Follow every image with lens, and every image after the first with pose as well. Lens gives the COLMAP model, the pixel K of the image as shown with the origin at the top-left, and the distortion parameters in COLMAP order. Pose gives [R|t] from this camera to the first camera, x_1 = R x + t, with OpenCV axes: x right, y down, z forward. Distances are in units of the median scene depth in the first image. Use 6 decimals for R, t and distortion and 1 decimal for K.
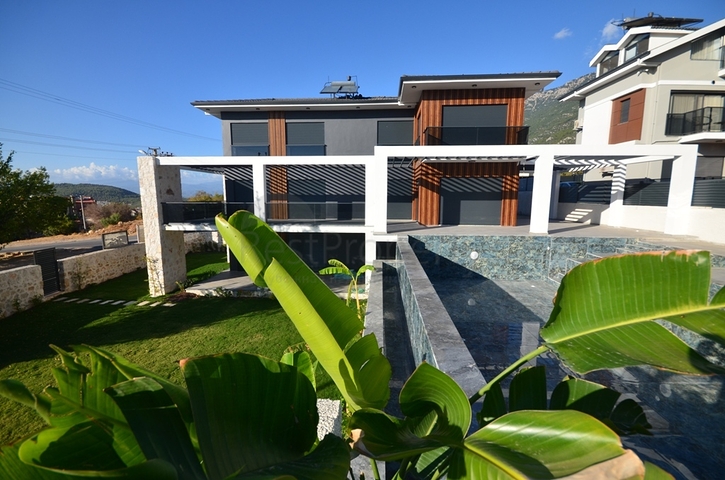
lens RADIAL K [[316.1, 0, 358.2], [0, 316.1, 239.5], [0, 0, 1]] dist [0.009163, -0.009872]
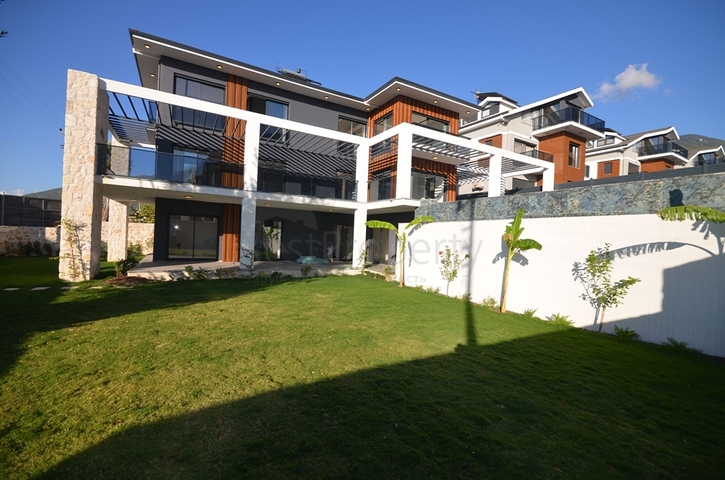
lens RADIAL K [[316.1, 0, 362.8], [0, 316.1, 245.2], [0, 0, 1]] dist [0.009163, -0.009872]
pose [[0.828021, 0.022969, 0.560226, -0.527316], [0.032937, 0.995443, -0.089494, 0.186782], [-0.559728, 0.092554, 0.823491, 0.128131]]
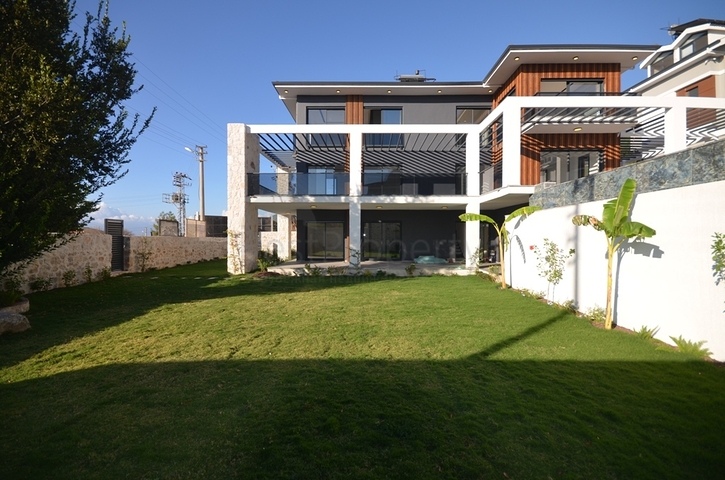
lens RADIAL K [[316.1, 0, 365.3], [0, 316.1, 245.0], [0, 0, 1]] dist [0.009163, -0.009872]
pose [[0.998279, 0.001136, 0.058641, -0.328445], [0.005318, 0.993940, -0.109793, 0.201559], [-0.058410, 0.109915, 0.992223, 0.070901]]
